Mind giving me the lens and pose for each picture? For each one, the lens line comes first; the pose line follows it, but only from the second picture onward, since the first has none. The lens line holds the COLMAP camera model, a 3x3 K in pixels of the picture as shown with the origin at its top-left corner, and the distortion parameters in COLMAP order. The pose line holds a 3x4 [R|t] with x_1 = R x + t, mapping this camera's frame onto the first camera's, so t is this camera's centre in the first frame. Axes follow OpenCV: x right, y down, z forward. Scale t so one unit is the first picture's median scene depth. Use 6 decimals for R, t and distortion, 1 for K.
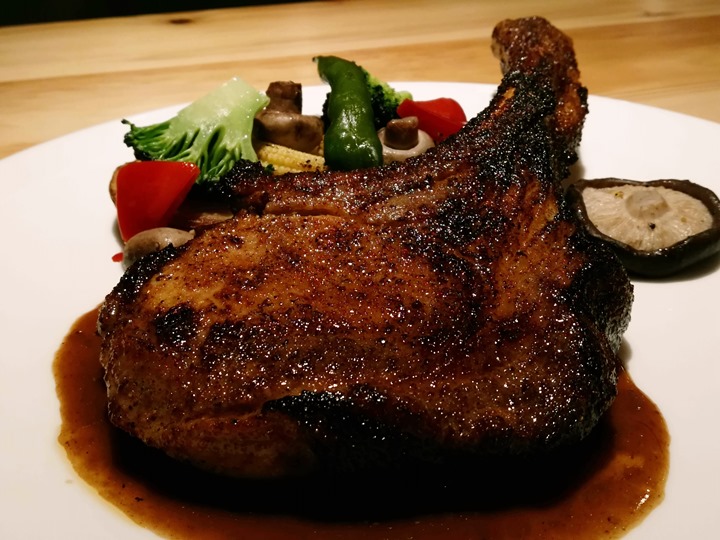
lens RADIAL K [[934.1, 0, 356.7], [0, 934.1, 269.4], [0, 0, 1]] dist [0.019285, 0.000000]
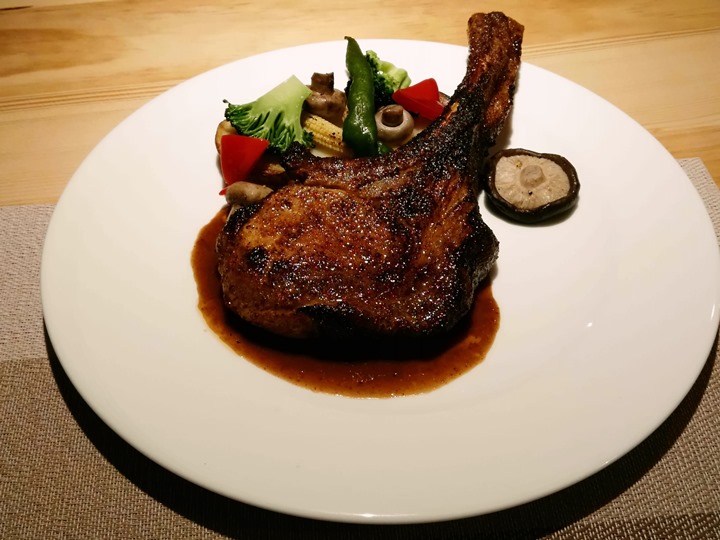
lens RADIAL K [[934.1, 0, 361.3], [0, 934.1, 270.2], [0, 0, 1]] dist [0.019285, 0.000000]
pose [[0.996442, 0.074675, -0.039064, 0.097835], [-0.060430, 0.956194, 0.286430, -0.441971], [0.058742, -0.283050, 0.957305, -0.804818]]
